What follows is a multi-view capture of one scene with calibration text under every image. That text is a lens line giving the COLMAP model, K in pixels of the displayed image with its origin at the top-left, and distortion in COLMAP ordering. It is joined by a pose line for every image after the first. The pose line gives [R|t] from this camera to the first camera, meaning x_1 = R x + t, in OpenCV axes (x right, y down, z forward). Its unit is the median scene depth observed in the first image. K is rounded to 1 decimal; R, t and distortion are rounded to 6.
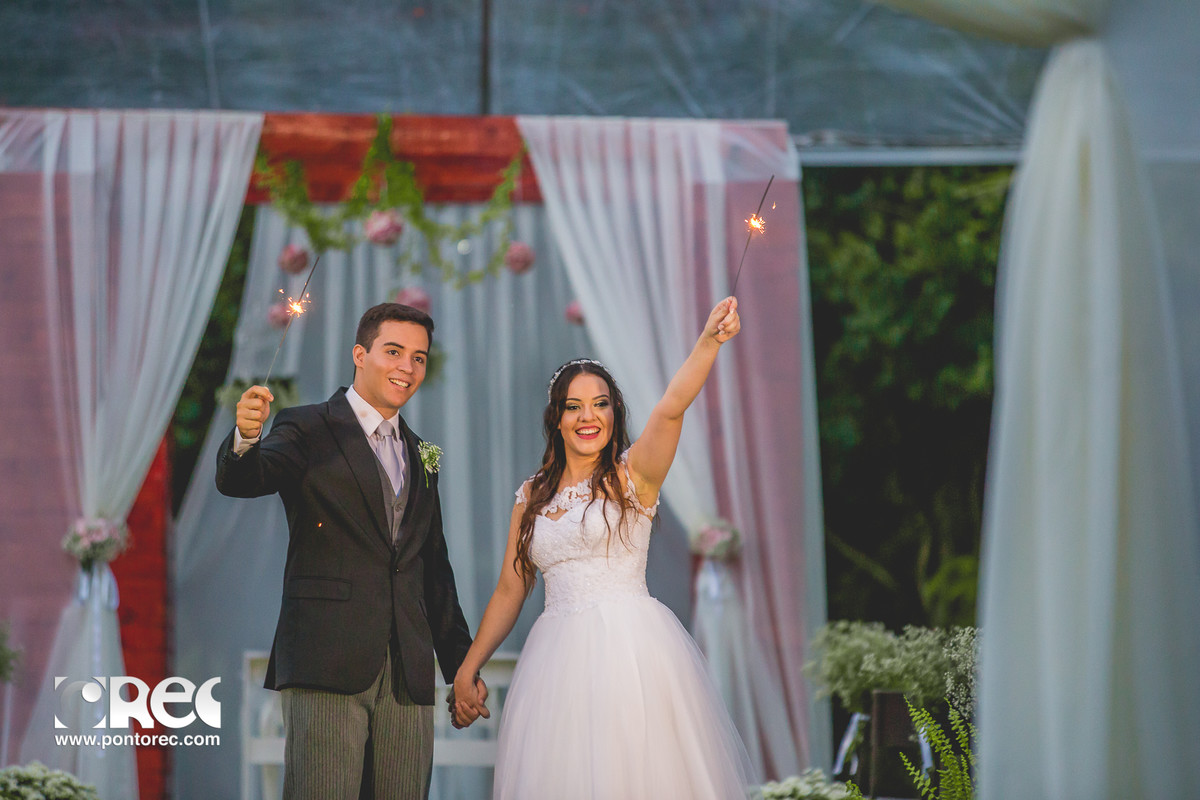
lens RADIAL K [[6701.5, 0, 600.0], [0, 6701.5, 400.0], [0, 0, 1]] dist [1.256568, 16.259108]
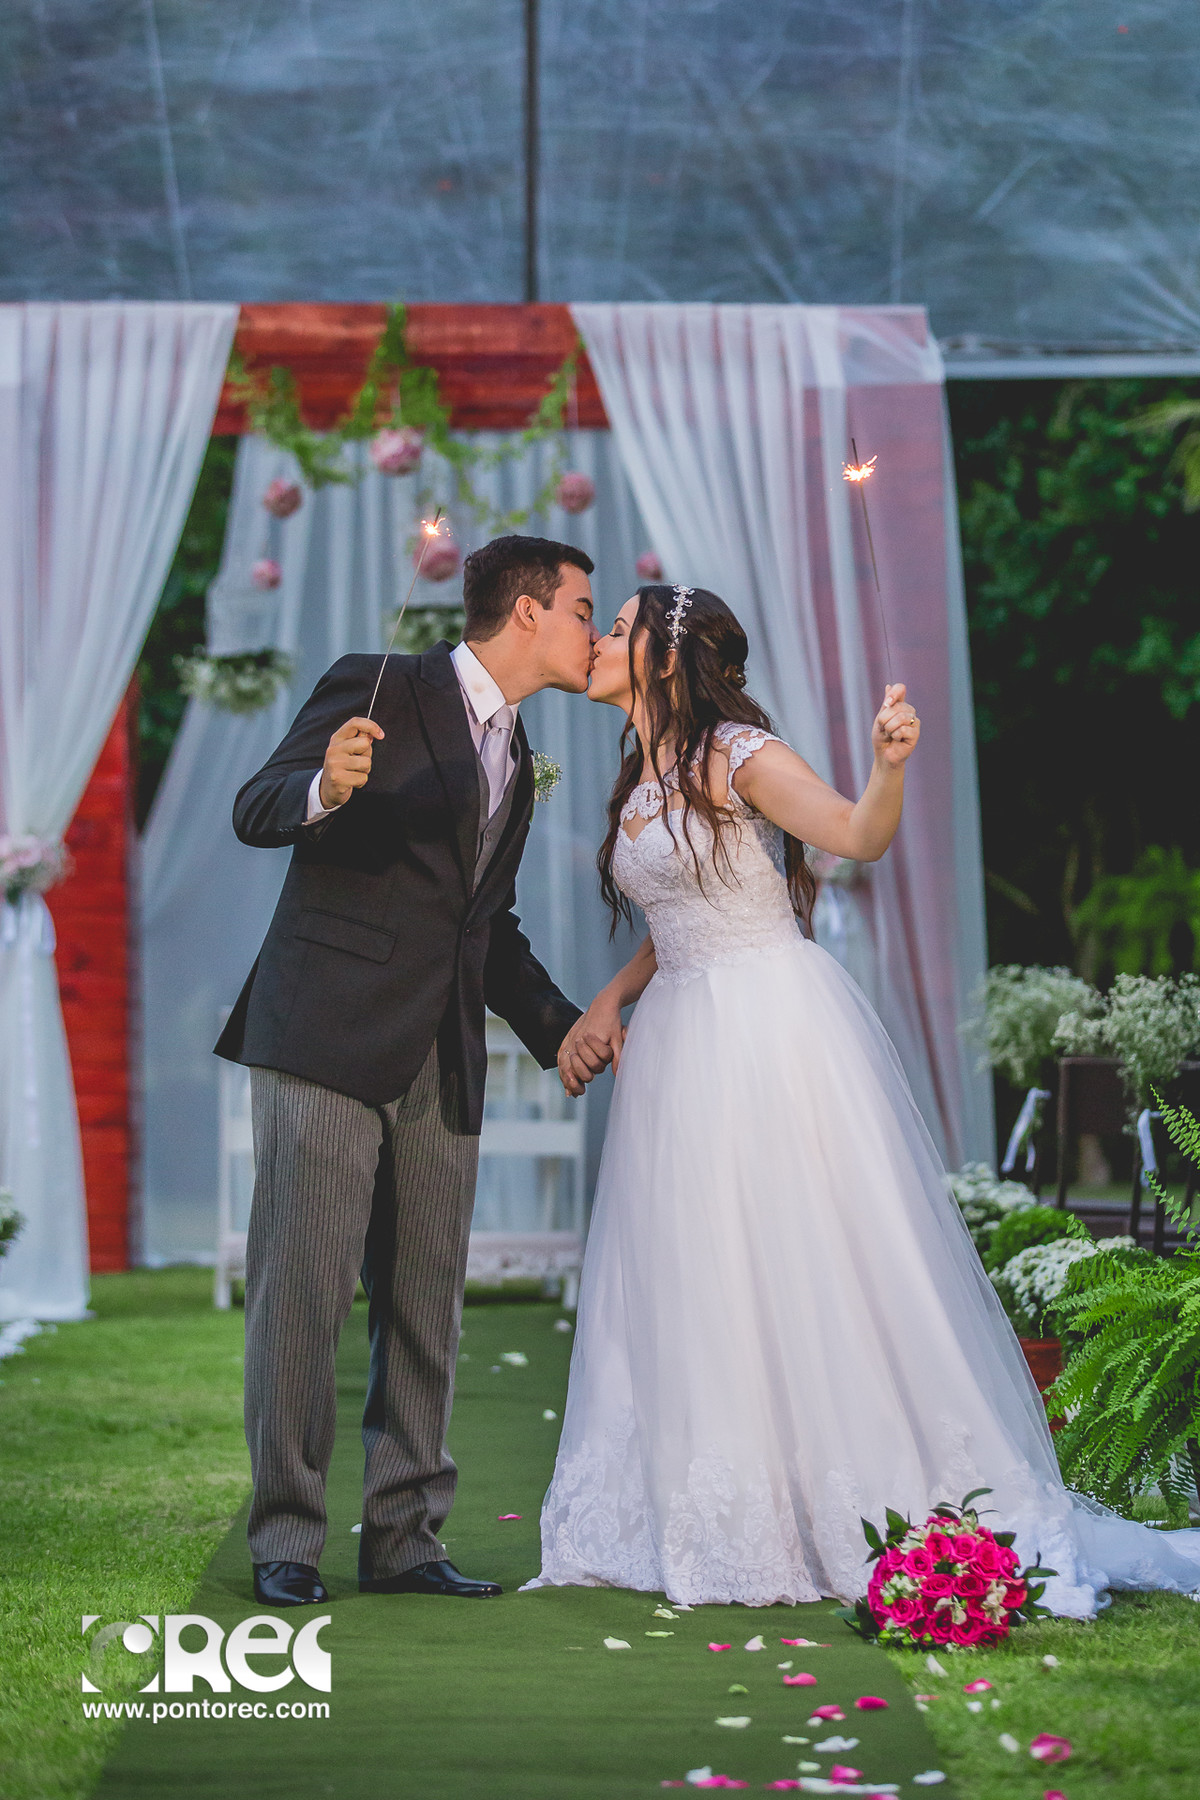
lens RADIAL K [[5938.0, 0, 600.0], [0, 5938.0, 900.0], [0, 0, 1]] dist [-0.007553, -0.191872]
pose [[0.999909, -0.008537, -0.010398, -0.002588], [0.008812, 0.999605, 0.026671, 0.007377], [0.010167, -0.026760, 0.999590, 0.325802]]
